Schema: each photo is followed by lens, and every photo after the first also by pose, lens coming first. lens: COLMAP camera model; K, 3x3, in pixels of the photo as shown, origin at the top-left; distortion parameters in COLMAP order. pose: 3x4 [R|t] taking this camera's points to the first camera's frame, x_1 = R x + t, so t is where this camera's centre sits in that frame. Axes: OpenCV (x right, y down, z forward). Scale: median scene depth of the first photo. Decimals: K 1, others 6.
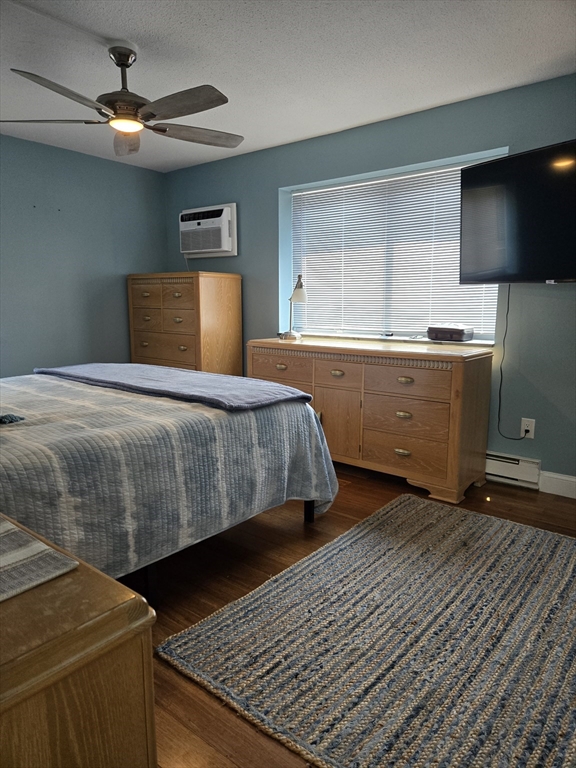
lens RADIAL K [[506.2, 0, 288.3], [0, 506.2, 379.6], [0, 0, 1]] dist [0.072387, -0.063697]
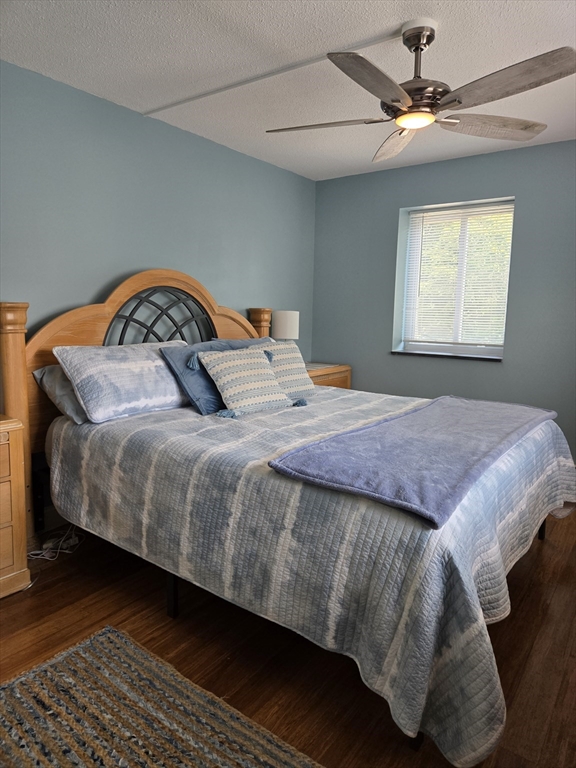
lens RADIAL K [[506.2, 0, 288.3], [0, 506.2, 379.6], [0, 0, 1]] dist [0.072387, -0.063697]
pose [[0.066809, 0.136530, -0.988381, 0.678709], [-0.180491, 0.975905, 0.122607, -0.184059], [0.981305, 0.170203, 0.089842, 0.978148]]
